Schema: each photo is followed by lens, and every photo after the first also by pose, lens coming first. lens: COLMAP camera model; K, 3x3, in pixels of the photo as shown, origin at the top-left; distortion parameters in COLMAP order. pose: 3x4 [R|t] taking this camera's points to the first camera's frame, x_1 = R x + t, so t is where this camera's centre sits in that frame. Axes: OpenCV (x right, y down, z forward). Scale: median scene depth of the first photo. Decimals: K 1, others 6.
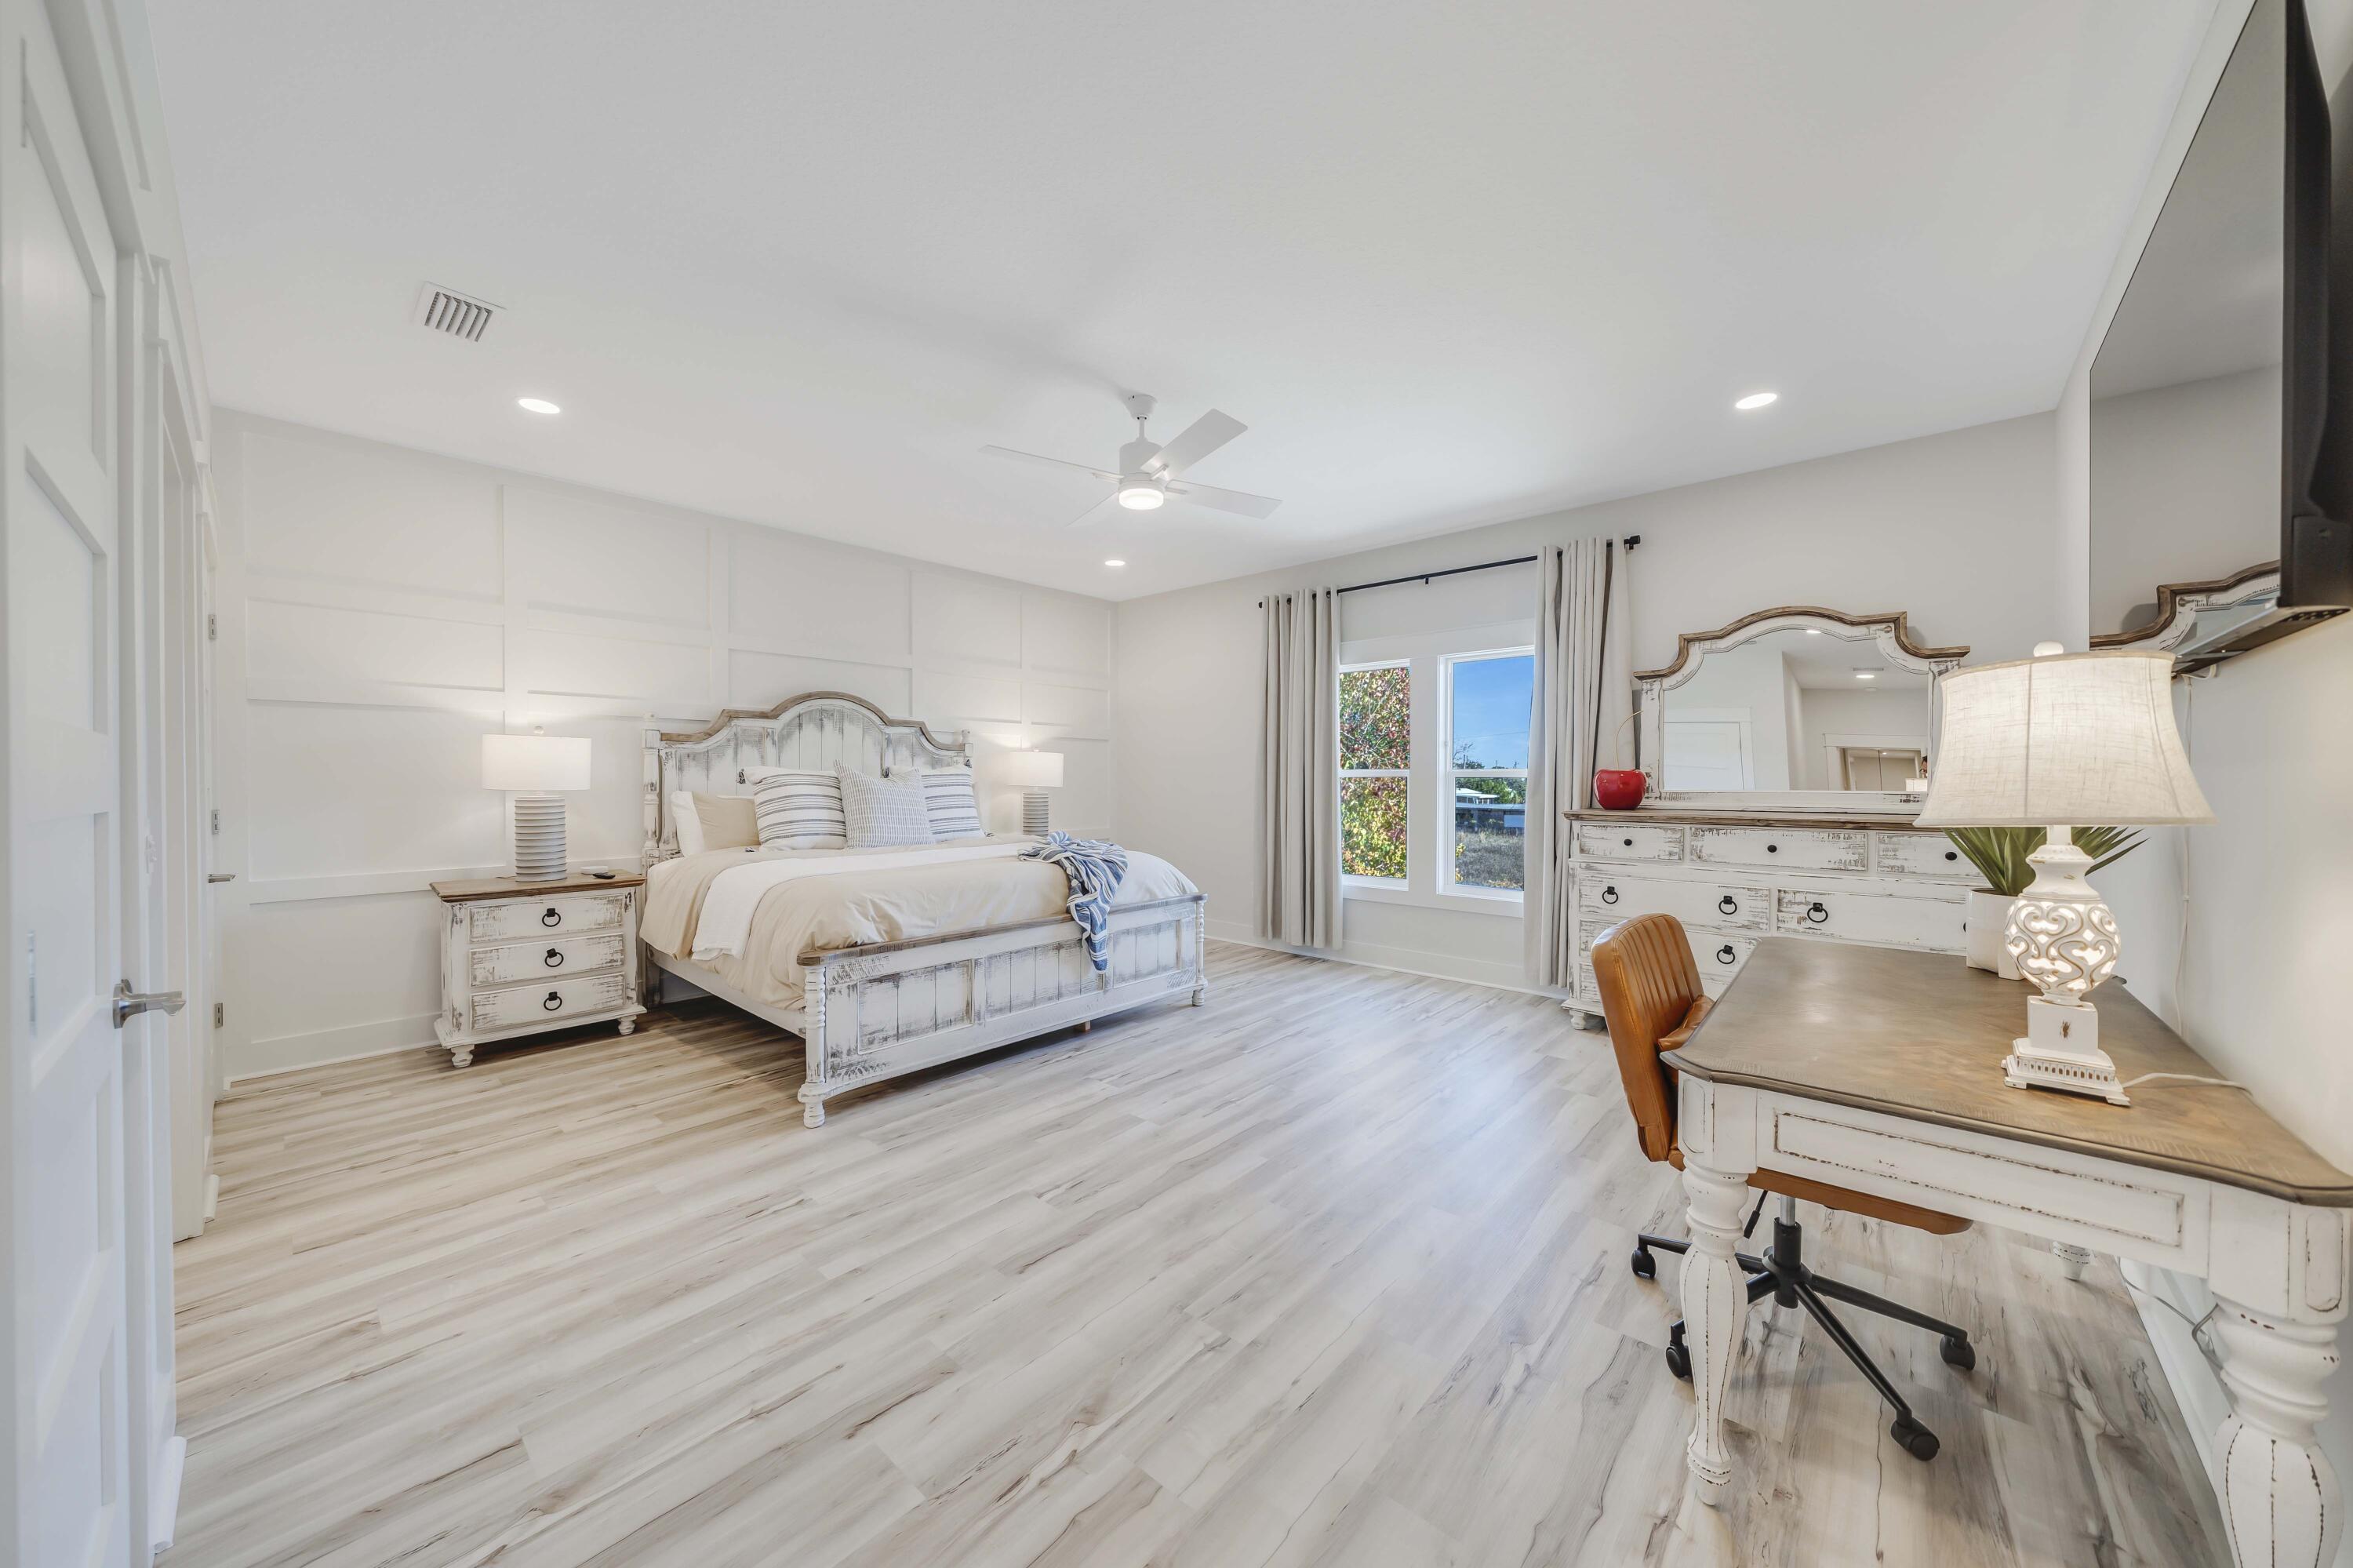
lens RADIAL K [[818.2, 0, 1164.3], [0, 818.2, 790.3], [0, 0, 1]] dist [-0.001242, -0.000310]
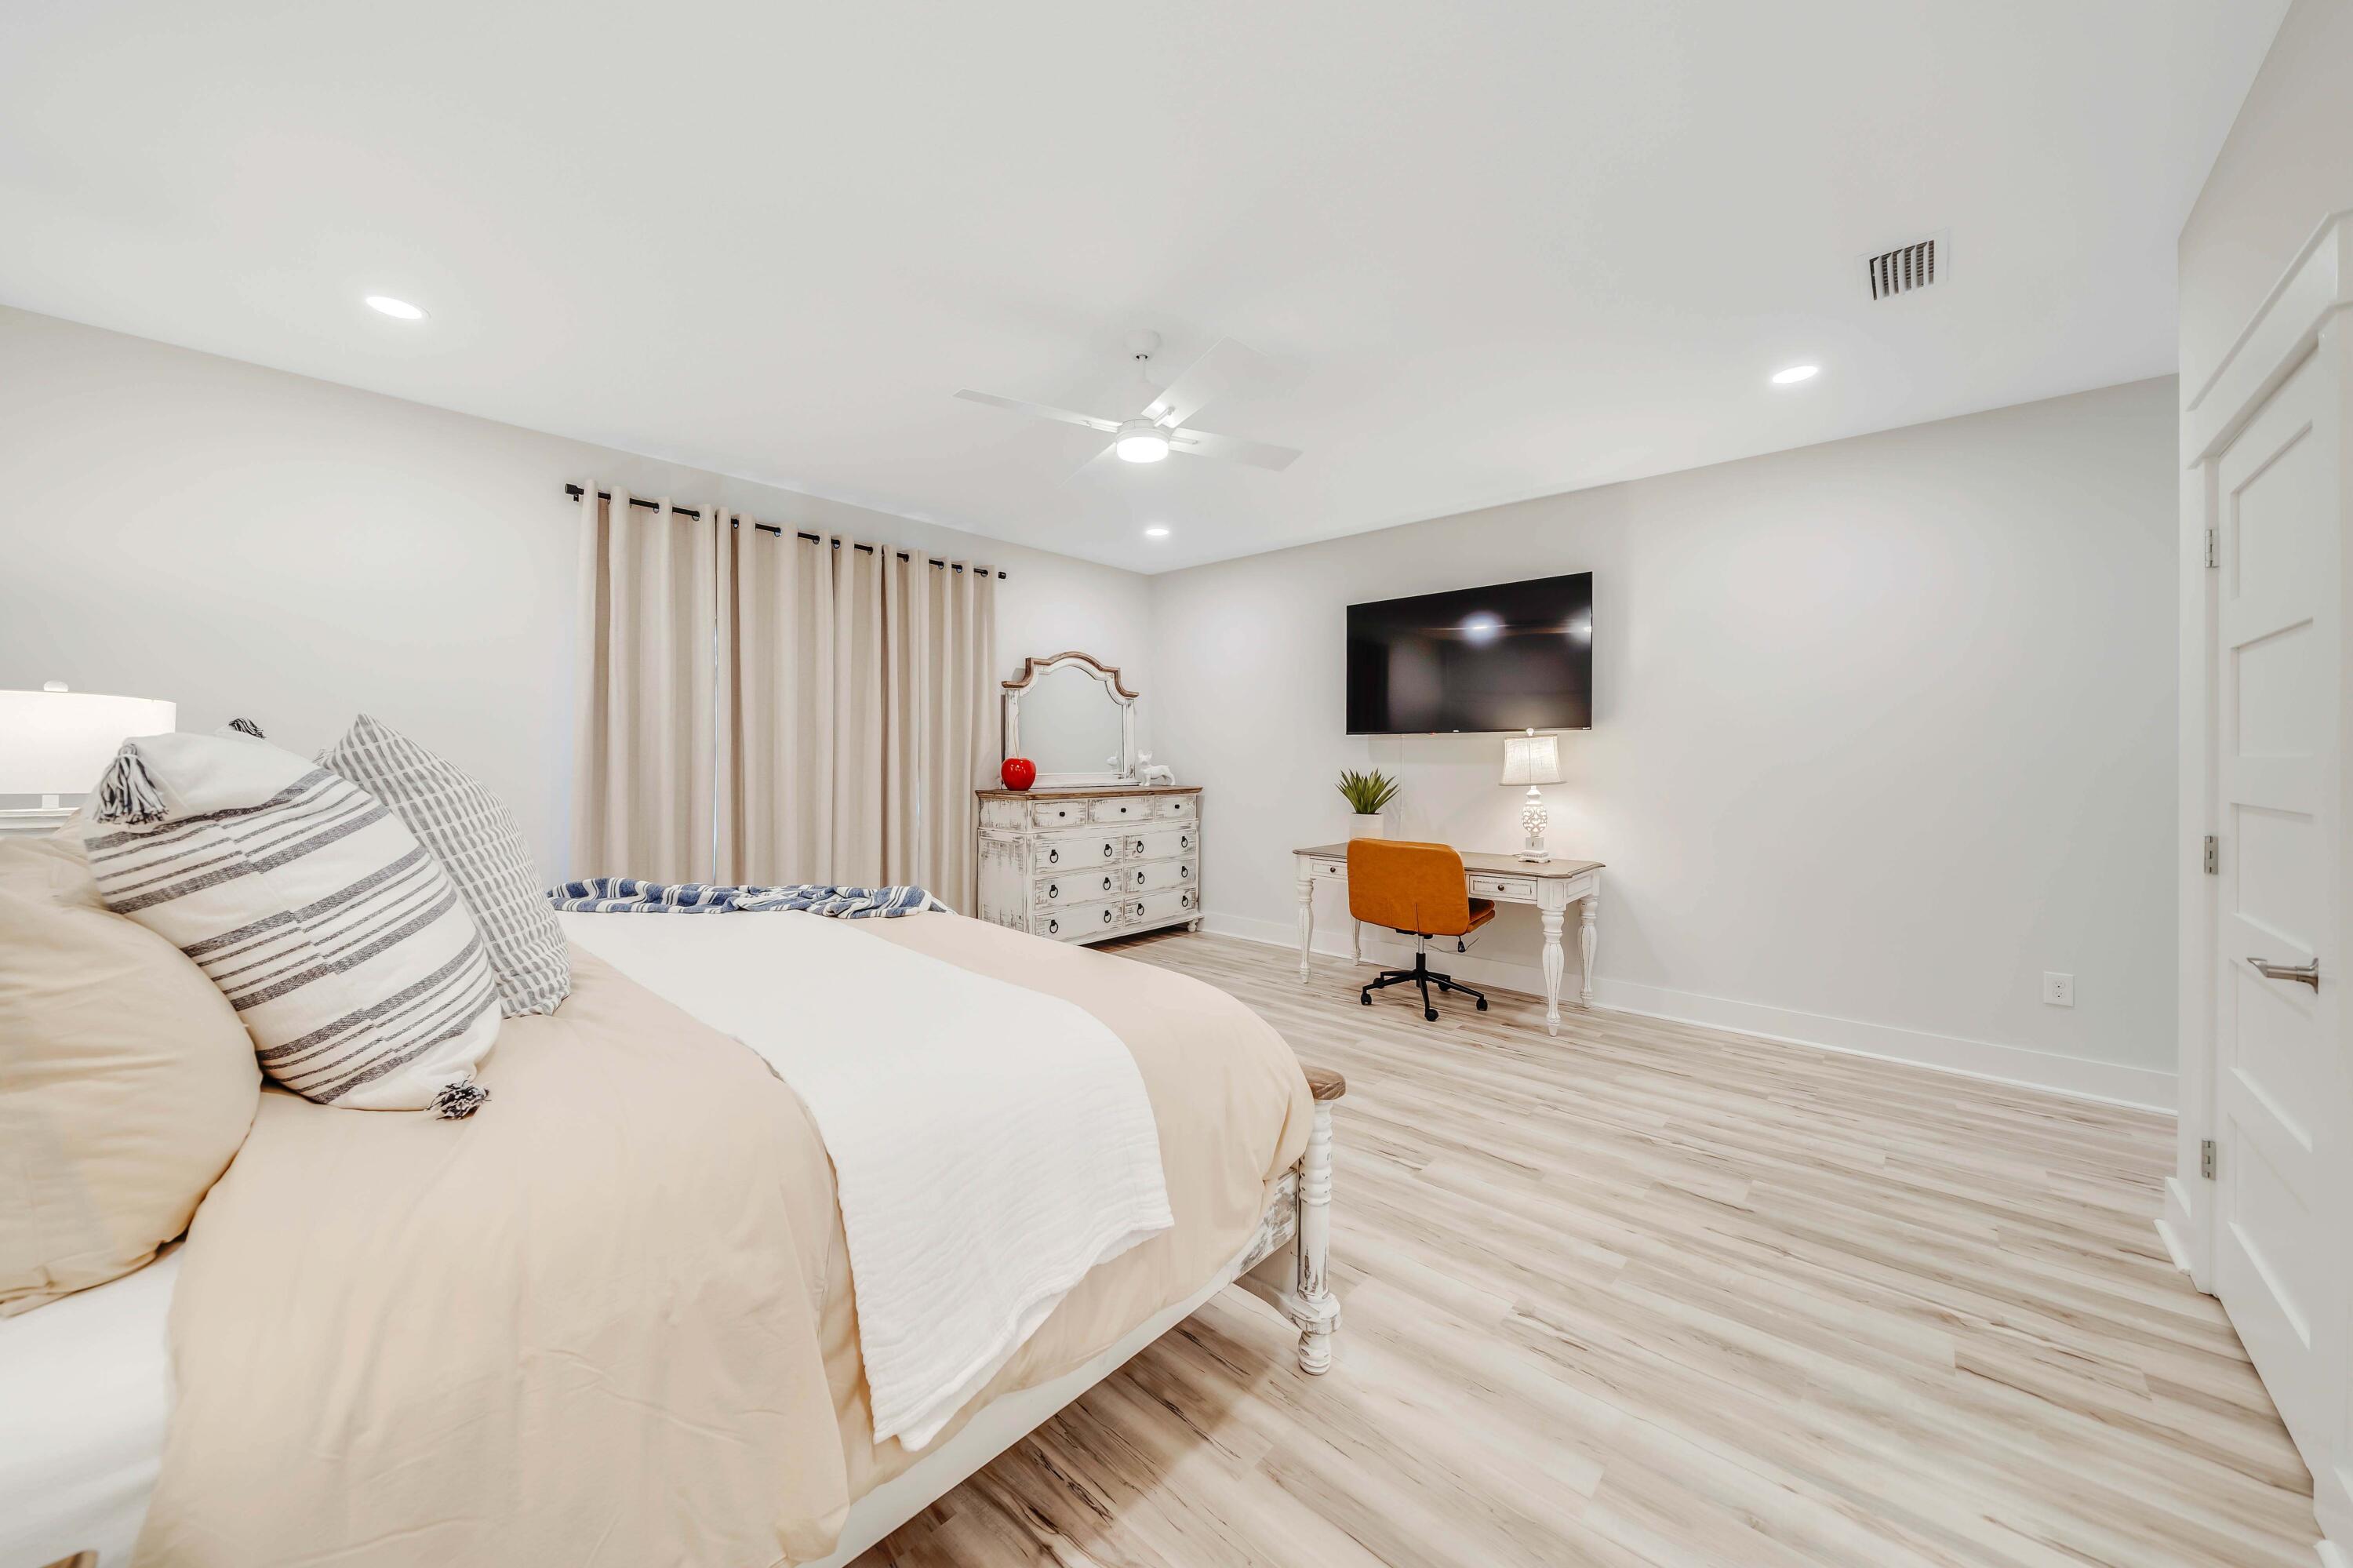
lens RADIAL K [[830.8, 0, 1154.7], [0, 830.8, 770.1], [0, 0, 1]] dist [-0.001558, -0.000233]
pose [[0.015826, -0.015806, 0.999750, -0.973568], [0.010043, 0.999827, 0.015648, -0.034438], [-0.999824, 0.009793, 0.015982, 1.045189]]
